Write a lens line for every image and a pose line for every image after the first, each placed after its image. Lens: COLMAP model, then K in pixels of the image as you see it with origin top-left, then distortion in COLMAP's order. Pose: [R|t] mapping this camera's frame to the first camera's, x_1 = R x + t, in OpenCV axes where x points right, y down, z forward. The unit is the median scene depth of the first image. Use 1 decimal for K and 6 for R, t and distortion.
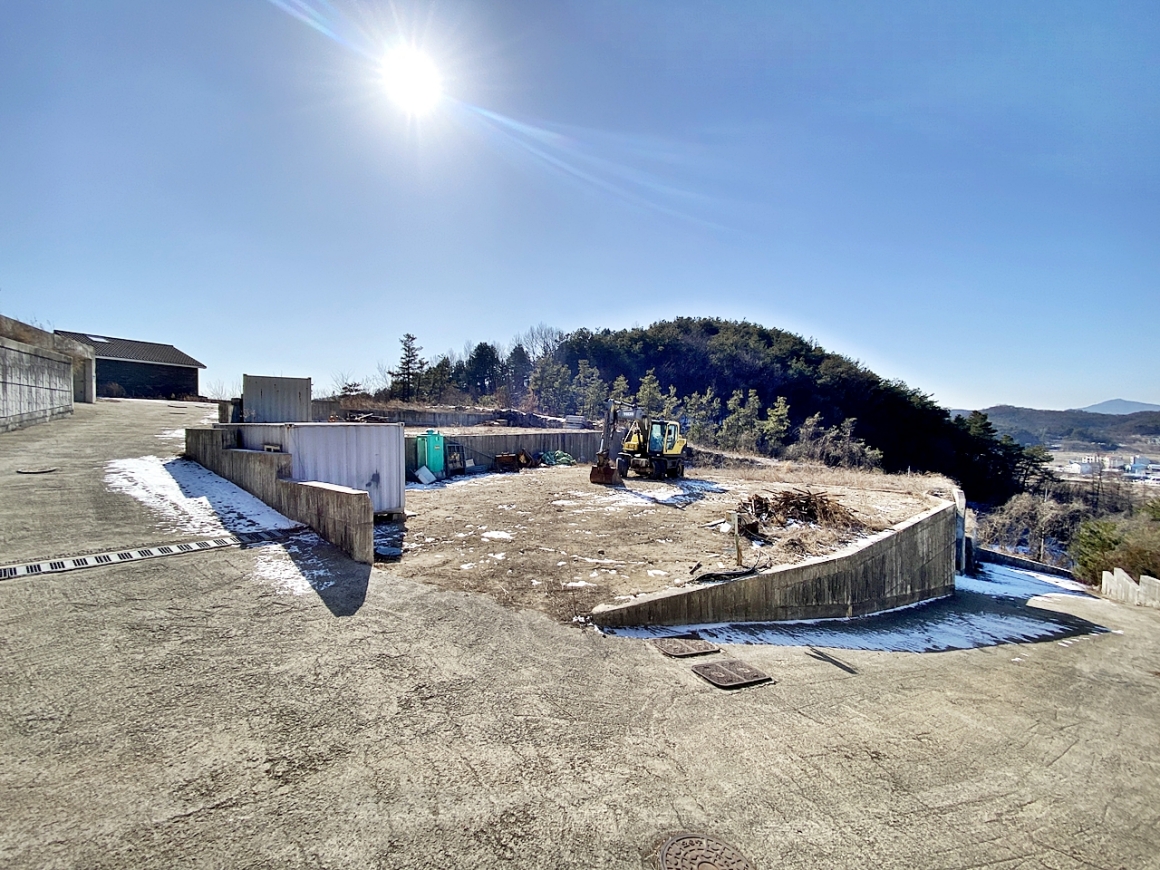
lens RADIAL K [[470.8, 0, 569.9], [0, 470.8, 435.1], [0, 0, 1]] dist [-0.000424, -0.013168]
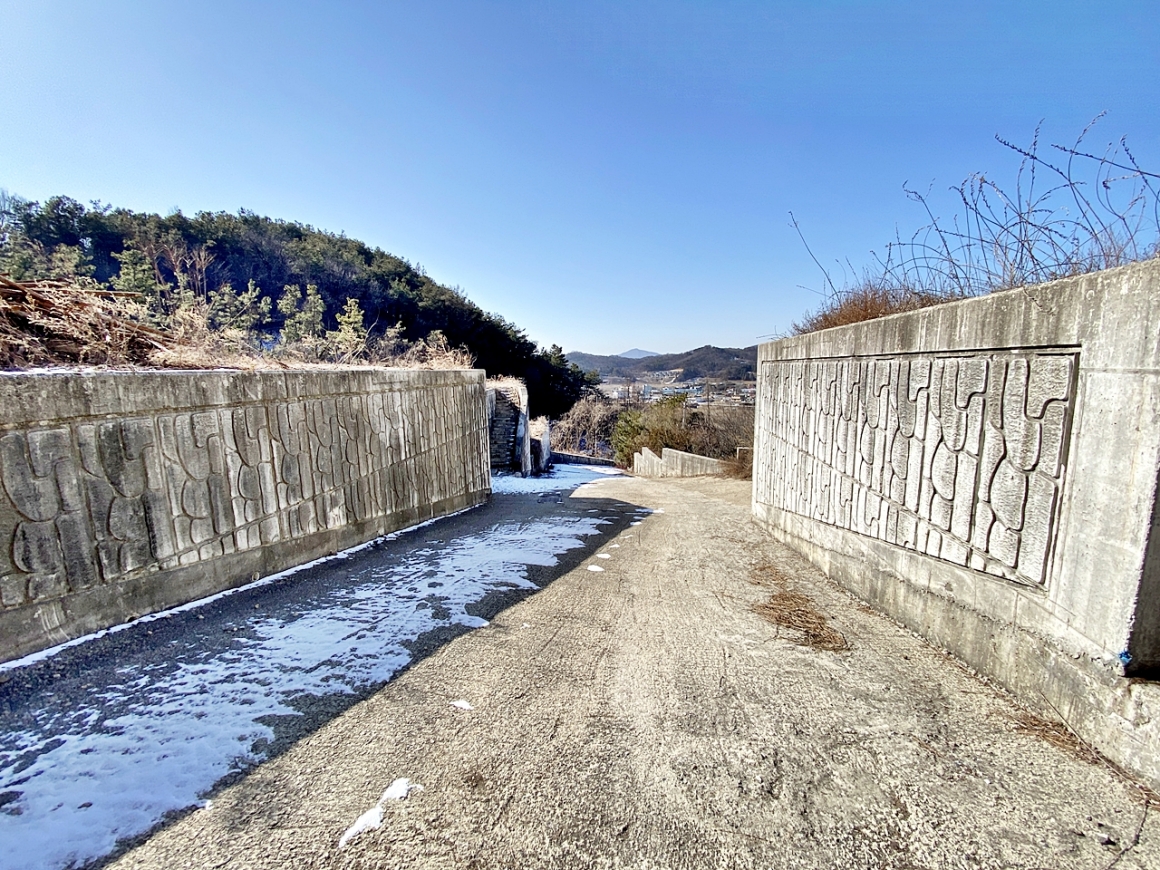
lens RADIAL K [[466.7, 0, 576.2], [0, 466.7, 431.1], [0, 0, 1]] dist [0.026028, -0.023333]
pose [[0.732216, -0.103794, 0.673117, 0.166365], [0.031040, 0.992378, 0.119257, 0.056991], [-0.680364, -0.066428, 0.729857, 0.148794]]
